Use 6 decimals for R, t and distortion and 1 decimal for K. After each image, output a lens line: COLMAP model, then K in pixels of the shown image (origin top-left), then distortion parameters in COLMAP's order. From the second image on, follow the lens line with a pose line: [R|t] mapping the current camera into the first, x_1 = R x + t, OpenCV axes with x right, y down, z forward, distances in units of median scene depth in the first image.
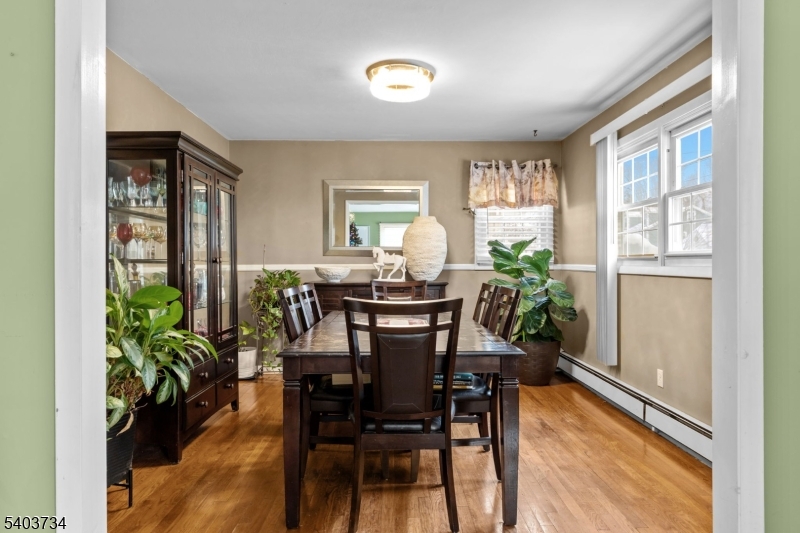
lens RADIAL K [[427.6, 0, 400.0], [0, 427.6, 266.5], [0, 0, 1]] dist [-0.002174, -0.000136]
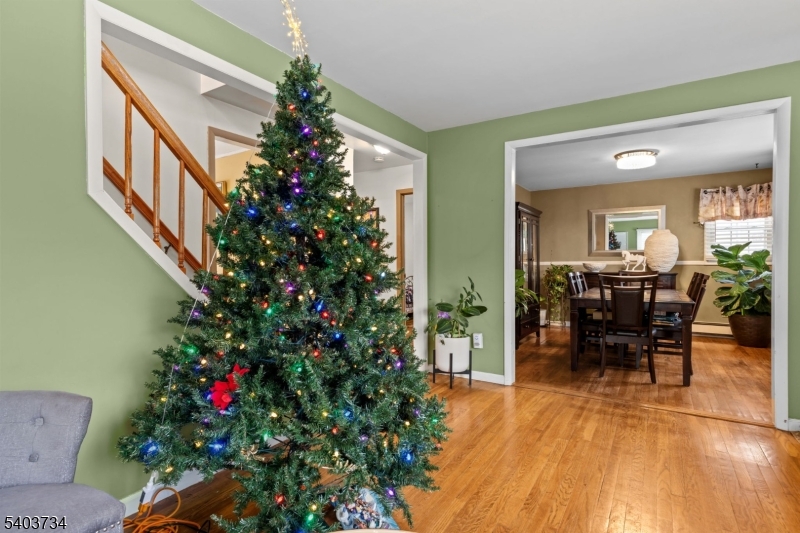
lens RADIAL K [[397.3, 0, 400.7], [0, 397.3, 270.5], [0, 0, 1]] dist [0.001267, 0.000502]
pose [[0.816699, 0.009533, -0.576985, 0.119852], [-0.001369, 0.999893, 0.014582, 0.008831], [0.577063, -0.011119, 0.816624, -0.697544]]
